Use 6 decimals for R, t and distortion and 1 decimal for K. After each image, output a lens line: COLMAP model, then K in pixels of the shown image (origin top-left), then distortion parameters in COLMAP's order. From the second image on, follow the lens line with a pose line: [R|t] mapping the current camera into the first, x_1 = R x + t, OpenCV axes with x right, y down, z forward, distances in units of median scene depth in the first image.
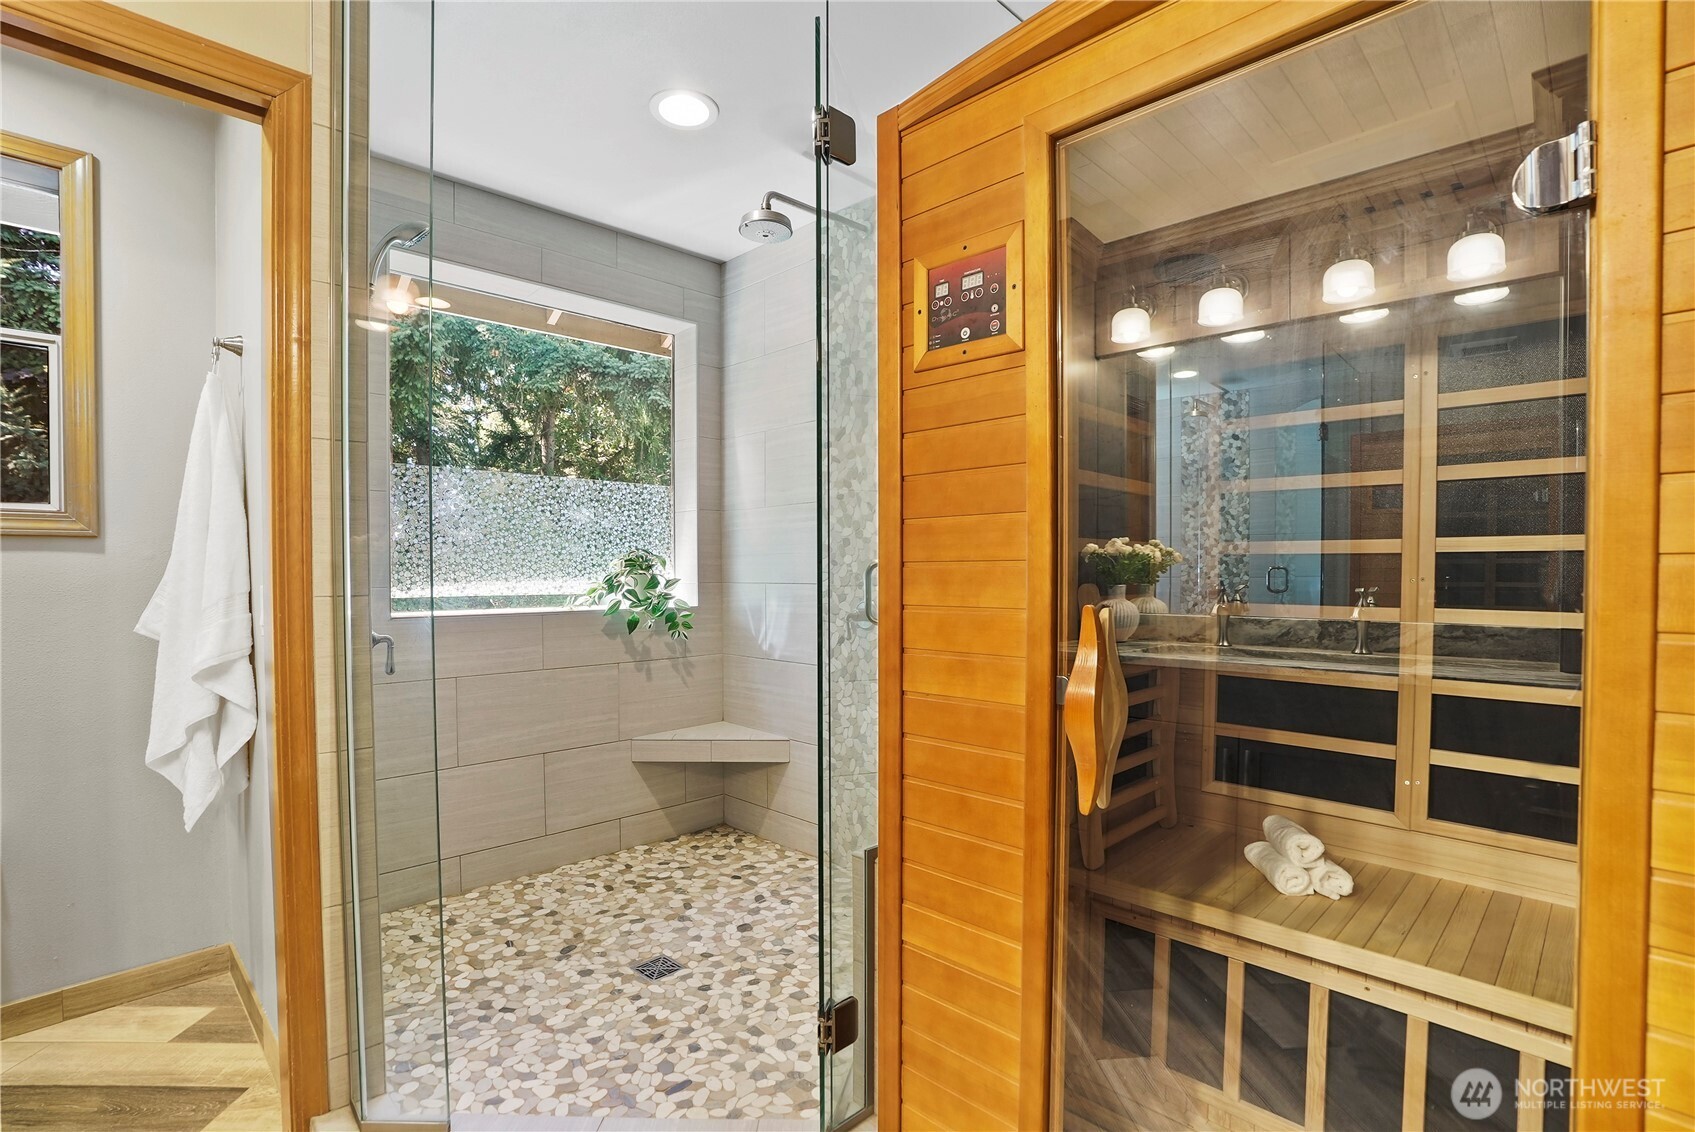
lens RADIAL K [[788.9, 0, 854.0], [0, 788.9, 583.8], [0, 0, 1]] dist [-0.045023, 0.011439]
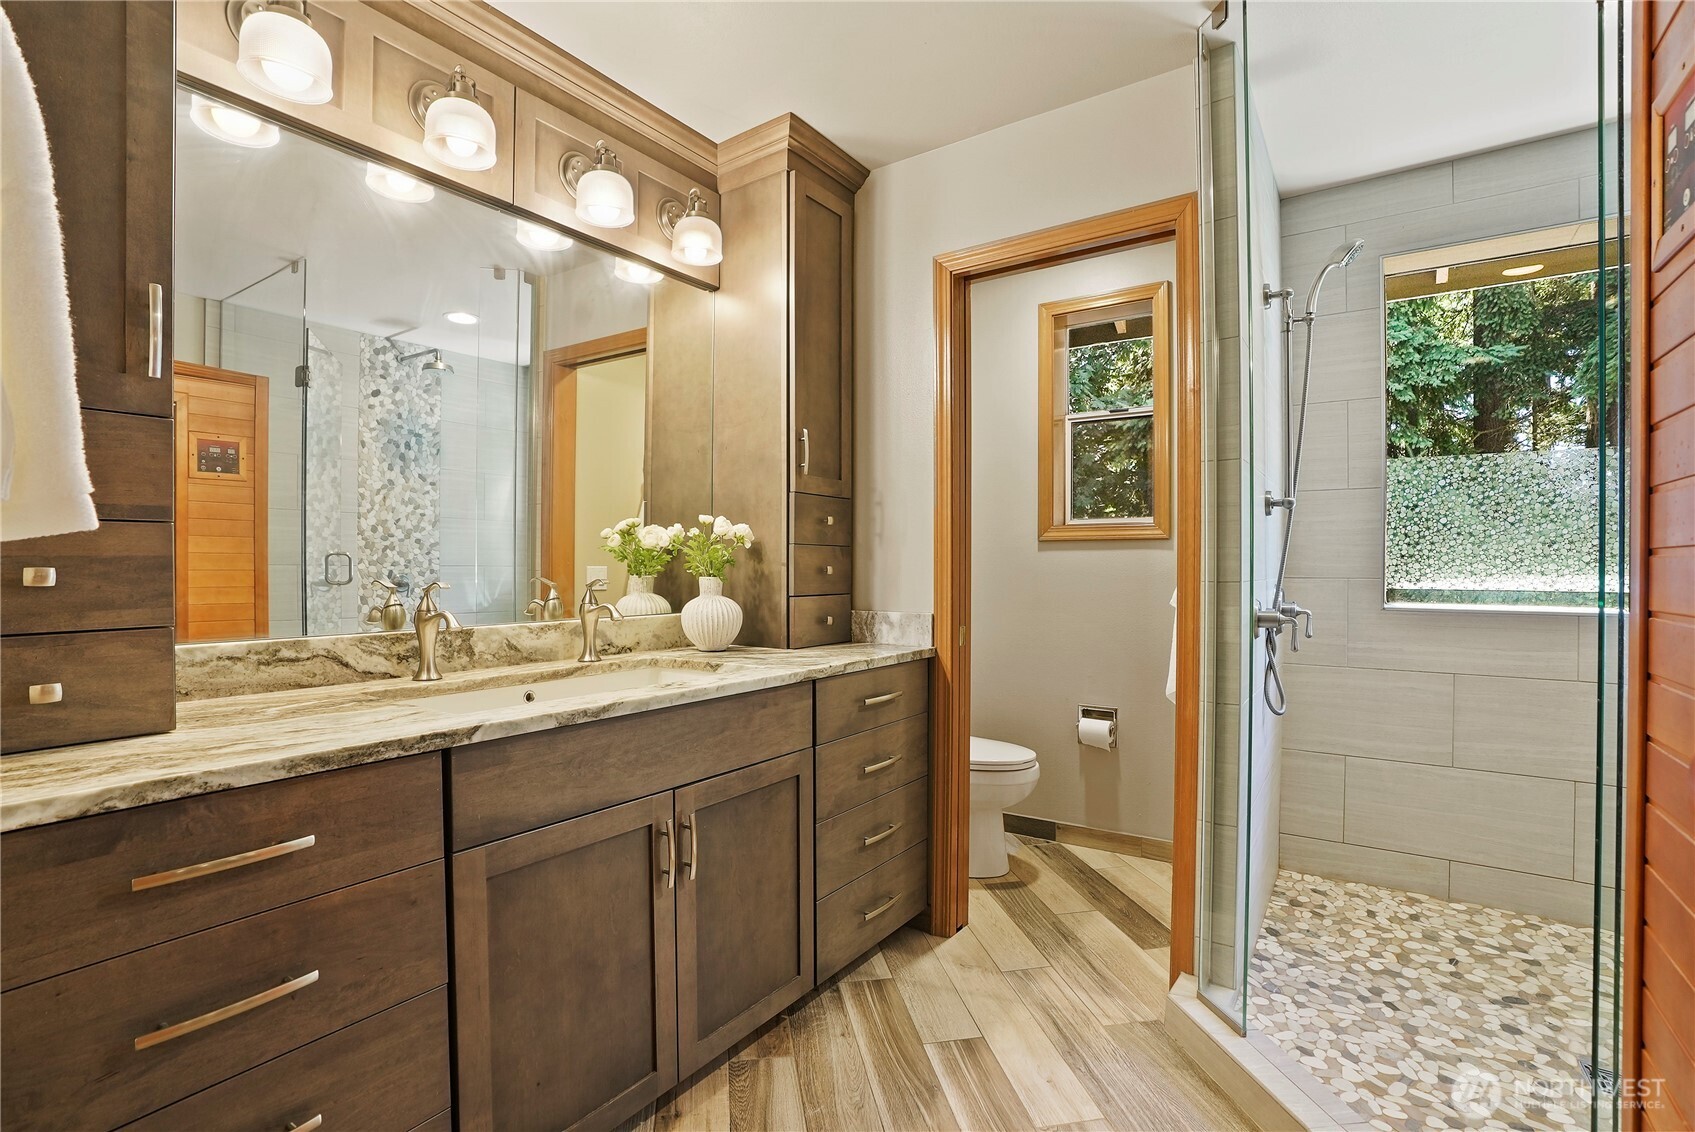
lens RADIAL K [[788.9, 0, 845.1], [0, 788.9, 564.6], [0, 0, 1]] dist [-0.045023, 0.011439]
pose [[0.166910, 0.003442, -0.985966, 0.360602], [-0.016977, 0.999856, 0.000616, -0.002497], [0.985826, 0.016636, 0.166944, 0.123667]]
